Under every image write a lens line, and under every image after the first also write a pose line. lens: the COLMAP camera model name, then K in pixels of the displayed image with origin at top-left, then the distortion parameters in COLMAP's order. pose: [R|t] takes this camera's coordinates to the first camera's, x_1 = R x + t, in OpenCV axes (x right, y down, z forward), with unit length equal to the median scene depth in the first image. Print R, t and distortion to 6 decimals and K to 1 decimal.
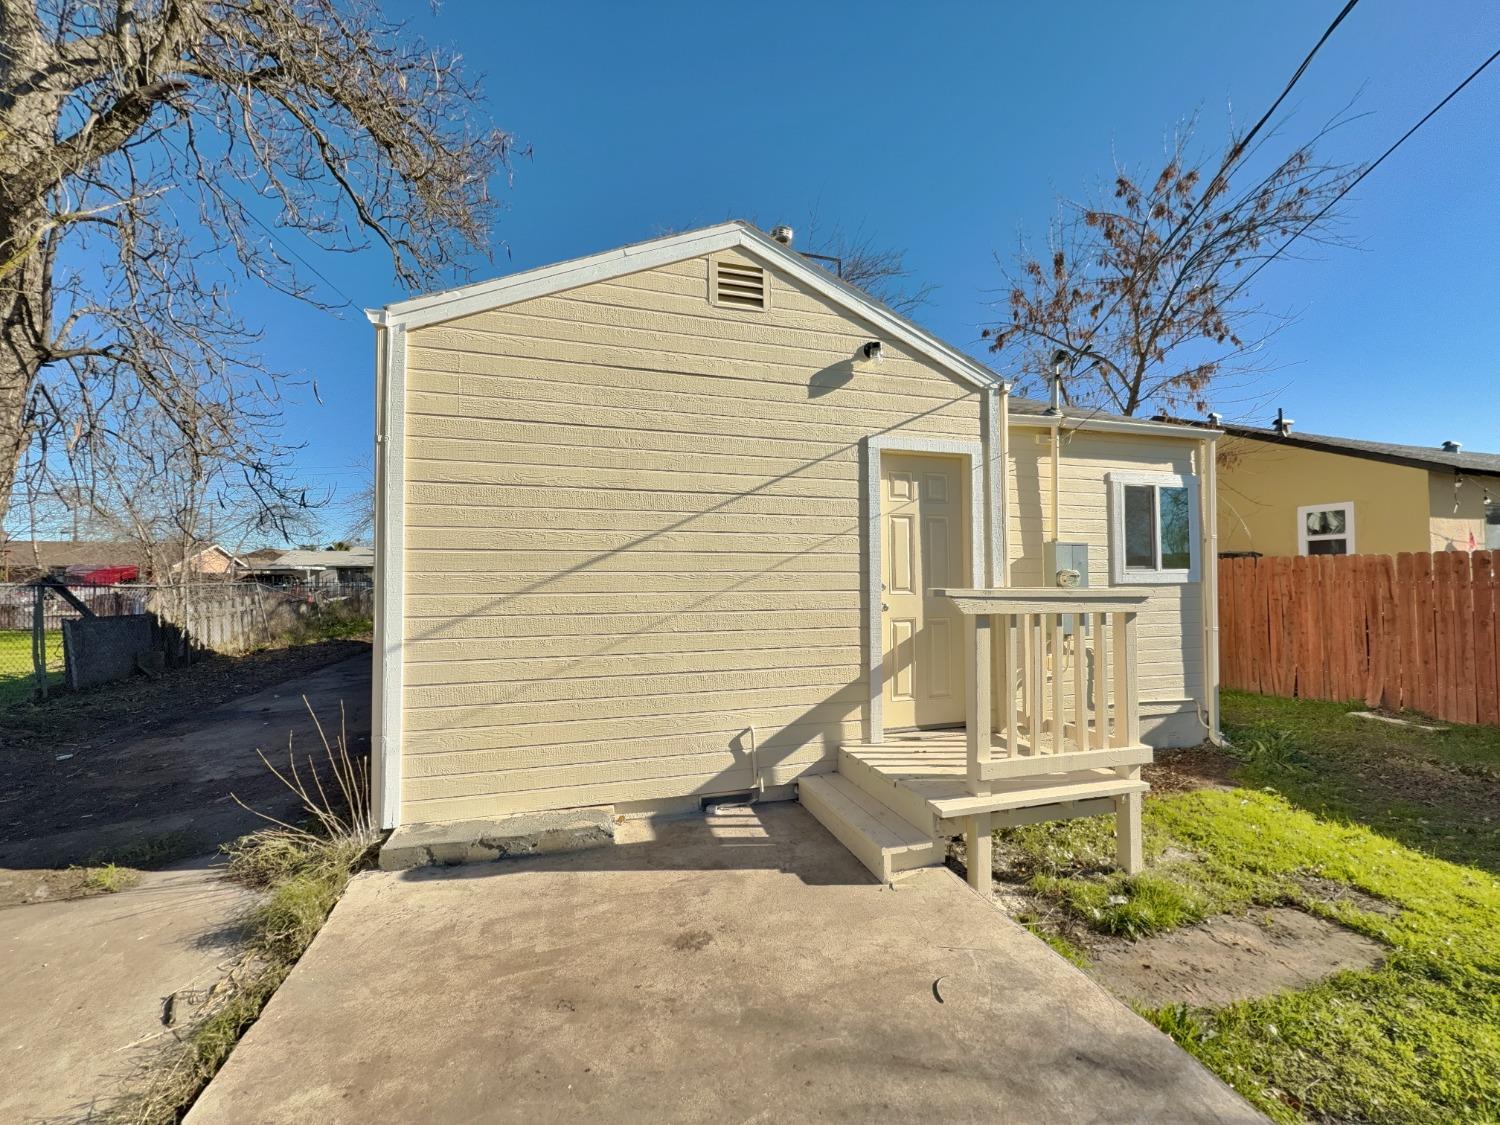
lens RADIAL K [[599.1, 0, 752.5], [0, 599.1, 566.9], [0, 0, 1]] dist [0.000909, 0.000586]
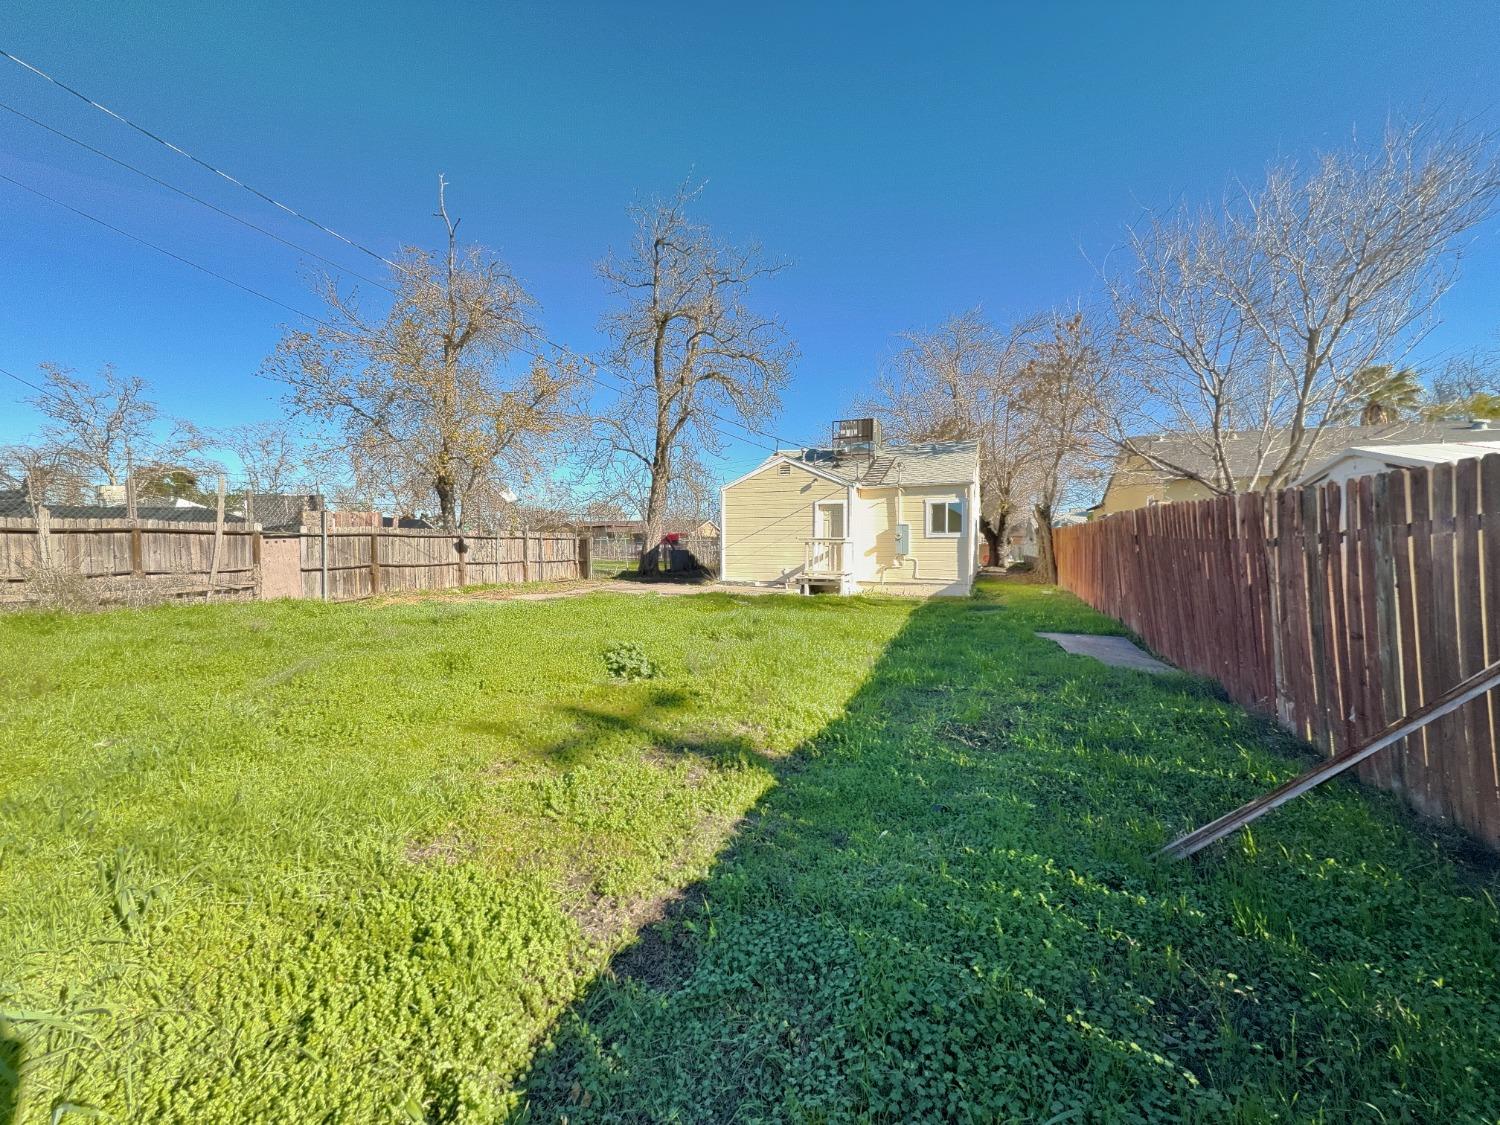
lens RADIAL K [[599.1, 0, 745.4], [0, 599.1, 570.9], [0, 0, 1]] dist [0.000909, 0.000586]
pose [[0.779300, 0.030875, -0.625890, 1.798857], [0.009544, 0.998085, 0.061119, 0.002575], [0.626578, -0.053603, 0.777513, -1.887325]]
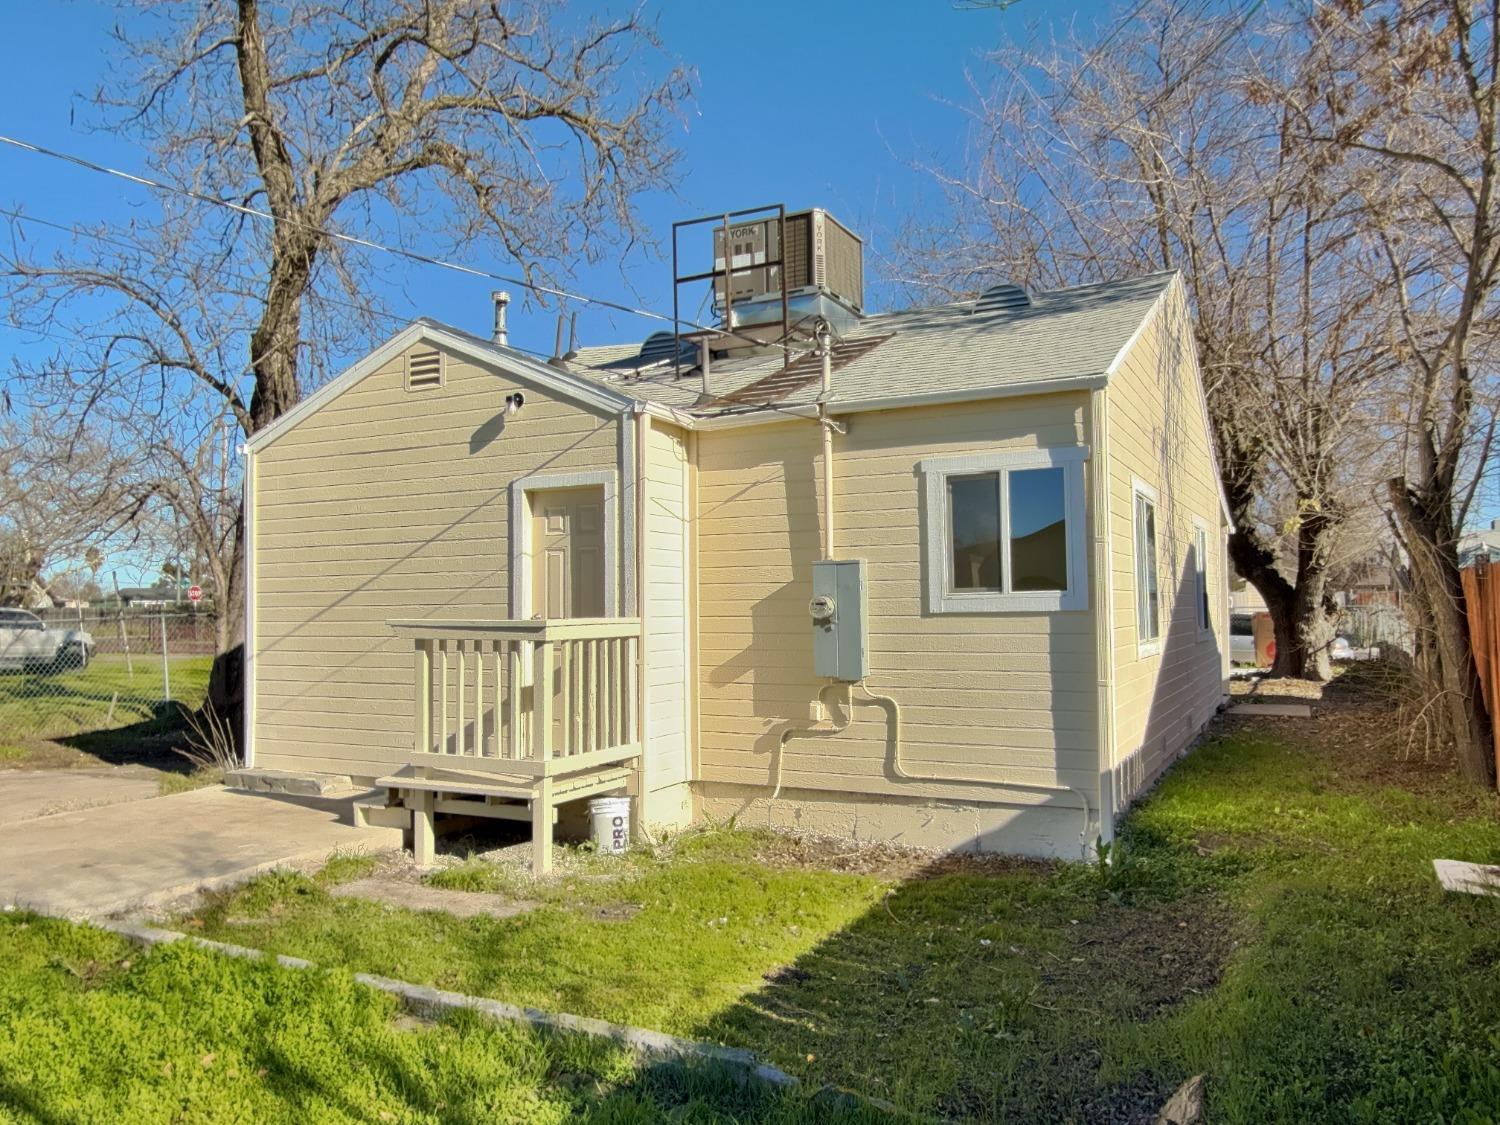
lens RADIAL K [[1130.0, 0, 739.1], [0, 1130.0, 569.2], [0, 0, 1]] dist [0.003463, -0.001671]
pose [[0.720661, -0.029337, -0.692666, 1.423006], [0.022917, 0.999566, -0.018492, -0.005099], [0.692909, -0.002548, 0.721021, -0.152653]]
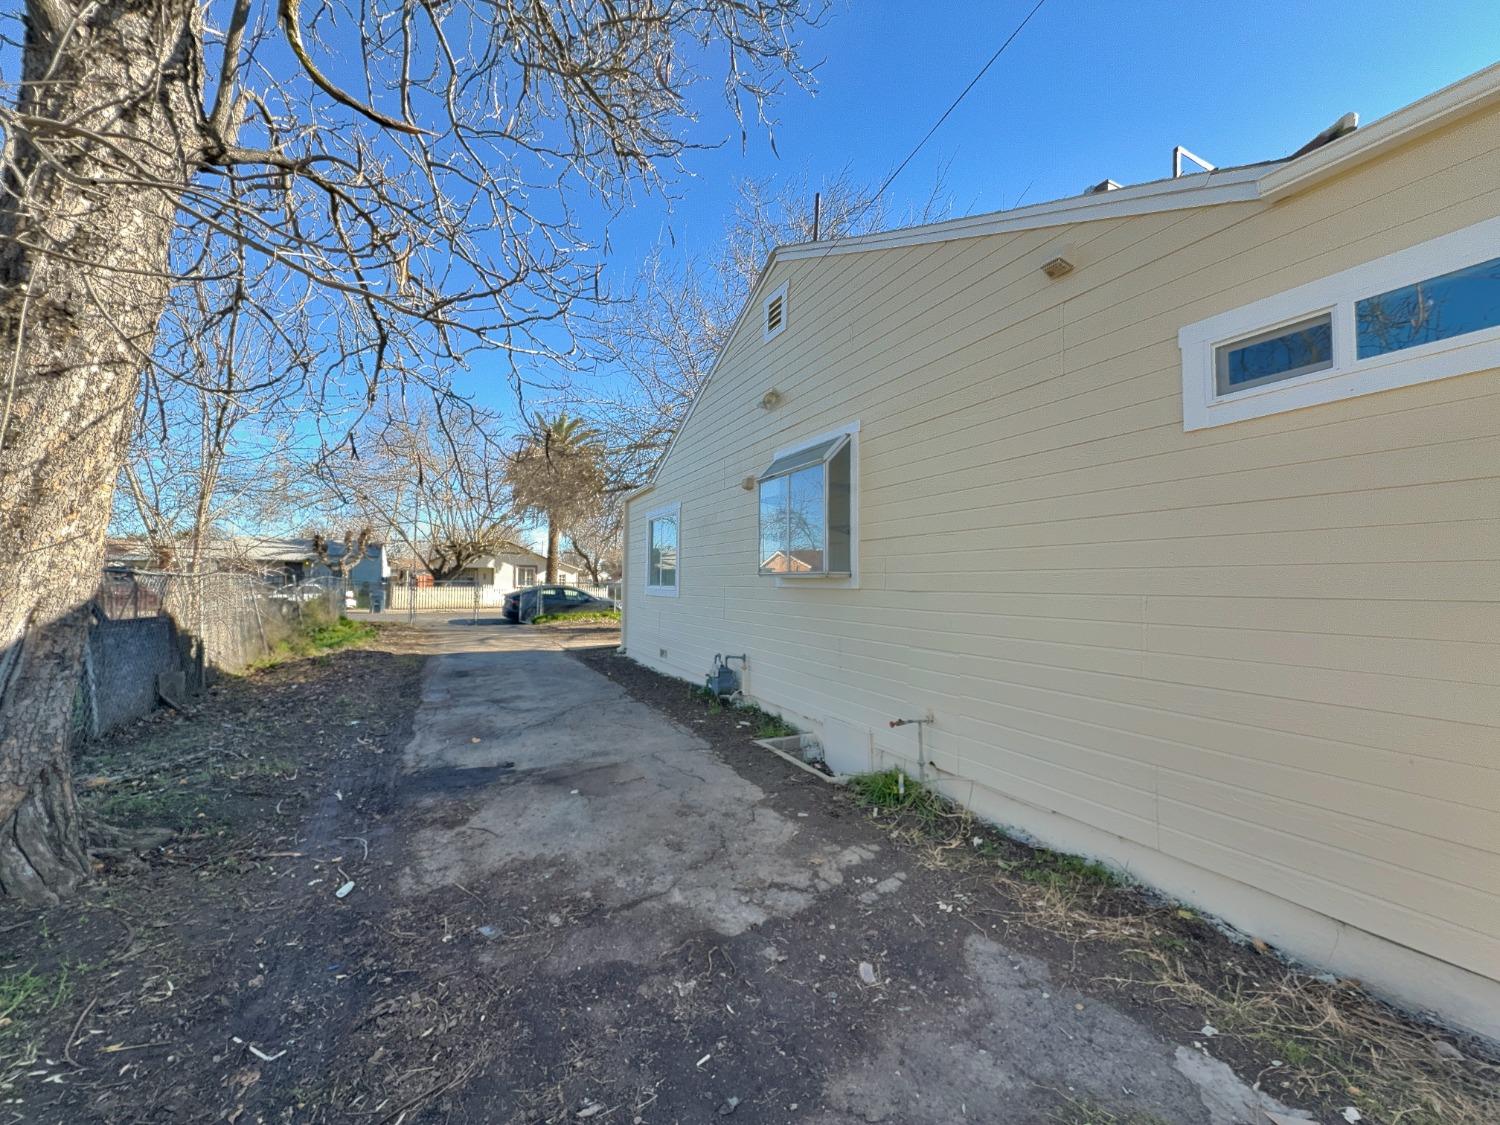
lens RADIAL K [[599.1, 0, 750.6], [0, 599.1, 566.9], [0, 0, 1]] dist [0.000909, 0.000586]
pose [[0.983824, 0.018570, 0.178172, -0.845945], [-0.017241, 0.999811, -0.009002, 0.032853], [-0.178306, 0.005784, 0.983958, 0.397166]]
